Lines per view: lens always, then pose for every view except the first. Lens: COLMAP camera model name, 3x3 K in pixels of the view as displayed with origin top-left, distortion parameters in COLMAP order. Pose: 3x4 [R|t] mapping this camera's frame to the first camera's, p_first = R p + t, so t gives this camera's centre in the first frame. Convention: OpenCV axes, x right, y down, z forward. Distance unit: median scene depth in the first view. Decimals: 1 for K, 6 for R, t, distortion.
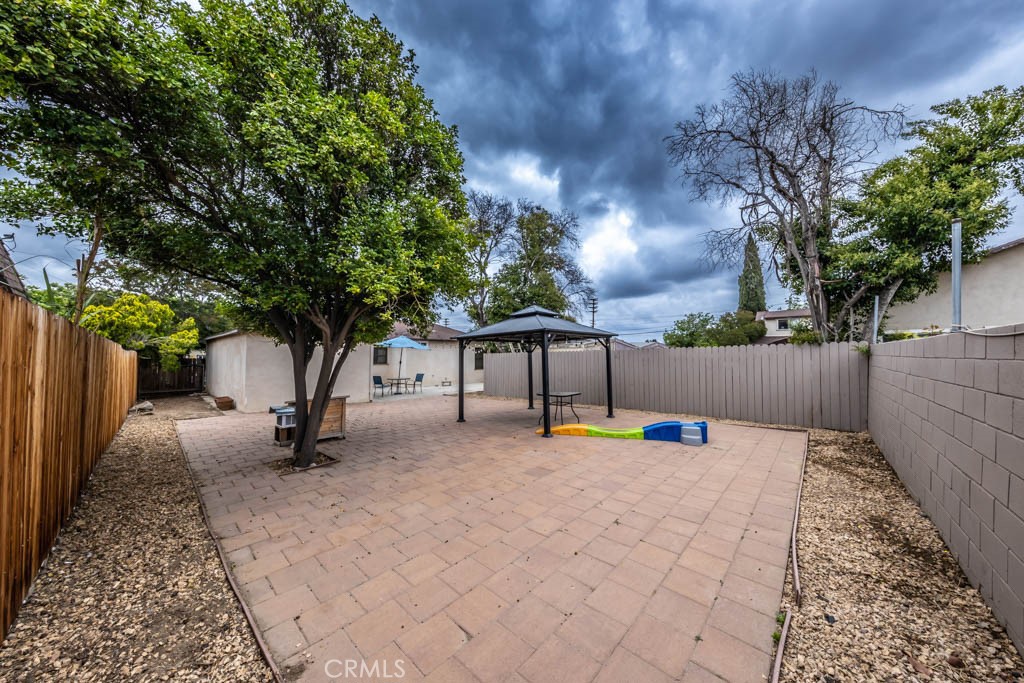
lens RADIAL K [[330.5, 0, 517.9], [0, 330.5, 345.3], [0, 0, 1]] dist [-0.001036, -0.000267]
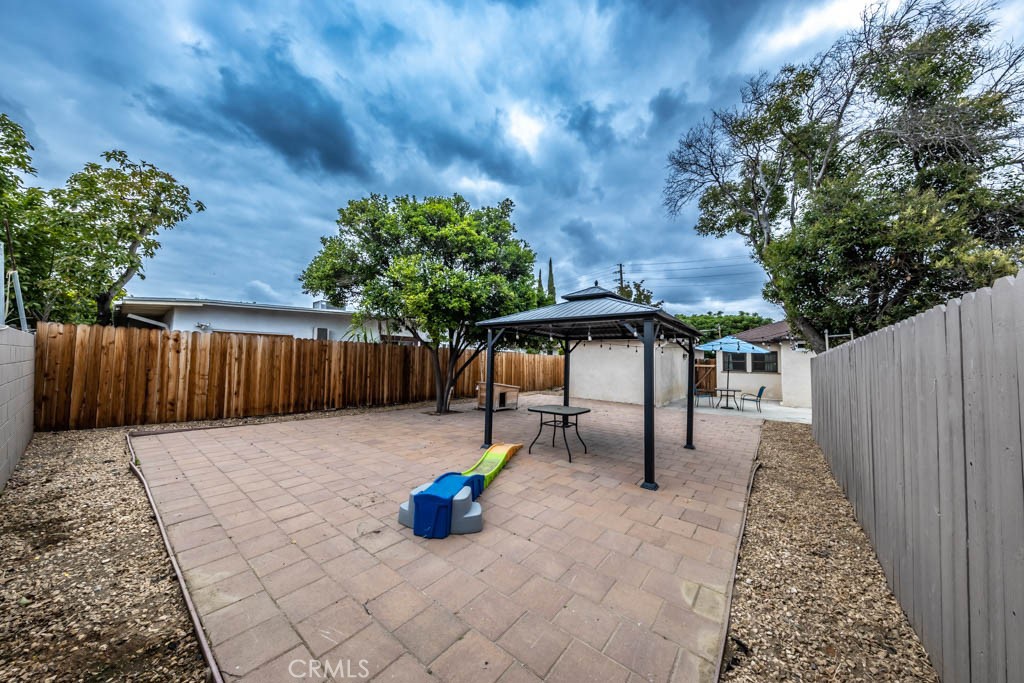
lens RADIAL K [[330.5, 0, 517.9], [0, 330.5, 345.3], [0, 0, 1]] dist [-0.001036, -0.000267]
pose [[0.073959, -0.038516, -0.996517, 1.317525], [0.012635, 0.999210, -0.037683, 0.056823], [0.997181, -0.009804, 0.074388, 1.382878]]
